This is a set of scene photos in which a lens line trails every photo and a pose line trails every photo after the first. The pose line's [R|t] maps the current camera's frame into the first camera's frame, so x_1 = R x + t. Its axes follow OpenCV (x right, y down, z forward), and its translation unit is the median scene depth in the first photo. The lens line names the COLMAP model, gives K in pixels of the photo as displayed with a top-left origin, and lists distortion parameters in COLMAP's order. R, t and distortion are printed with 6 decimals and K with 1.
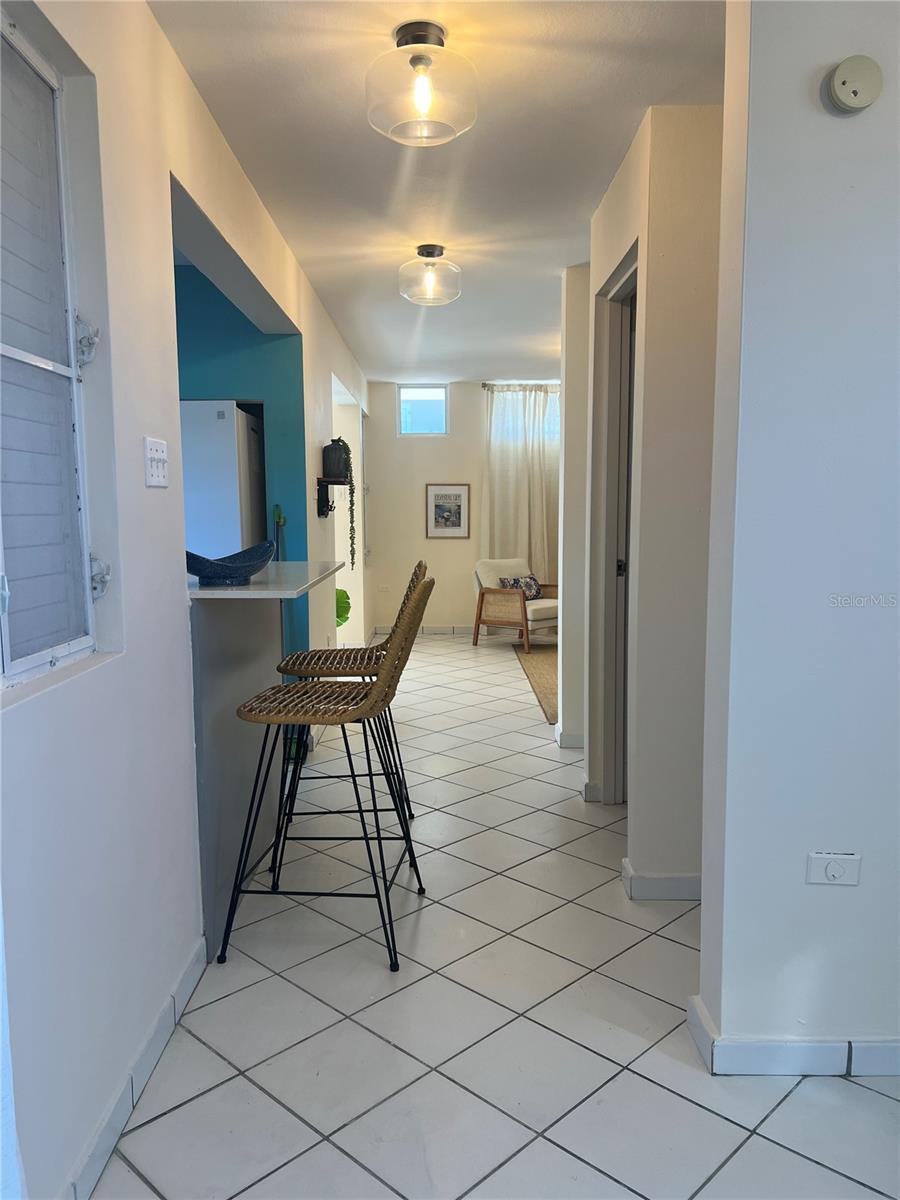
lens RADIAL K [[885.4, 0, 450.0], [0, 885.4, 600.0], [0, 0, 1]] dist [-0.008103, -0.008441]
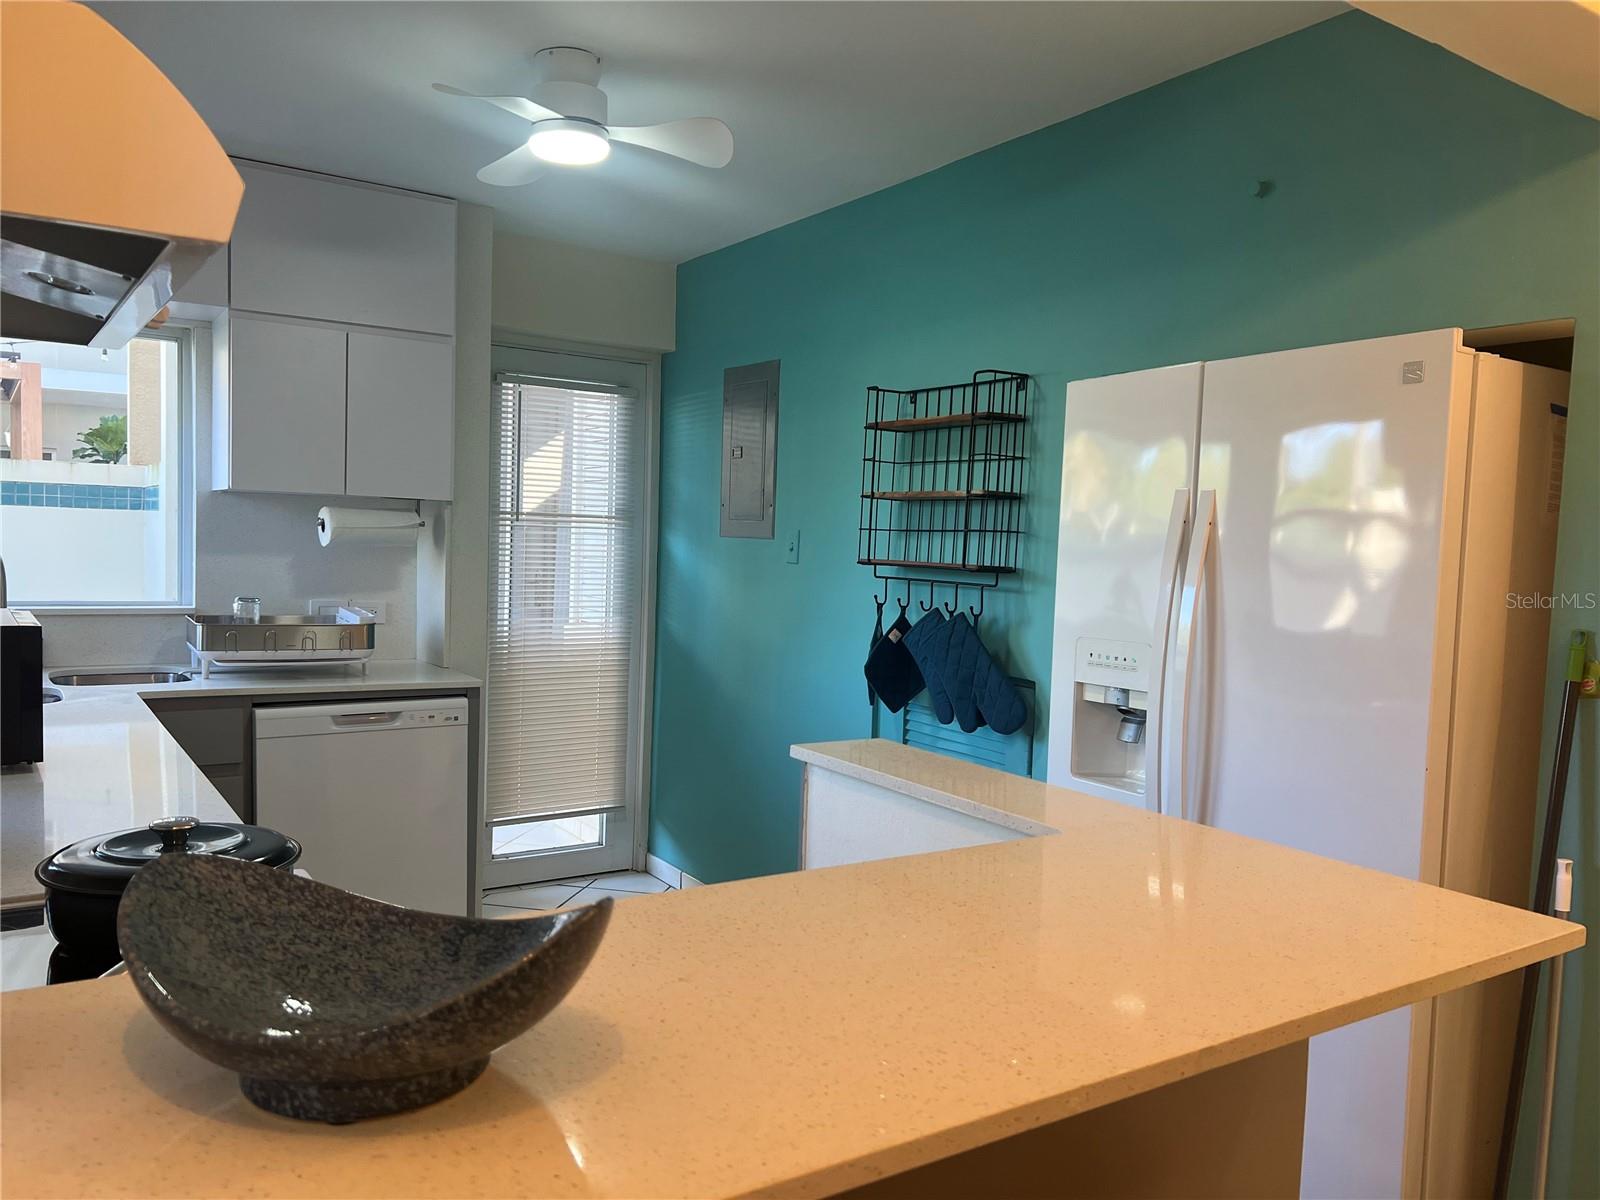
lens RADIAL K [[1180.6, 0, 800.0], [0, 1180.6, 600.0], [0, 0, 1]] dist [-0.008103, -0.008441]
pose [[0.527909, 0.079152, -0.845605, 0.020822], [-0.137338, 0.990500, 0.006975, -0.084462], [0.838123, 0.112451, 0.533764, 0.533094]]
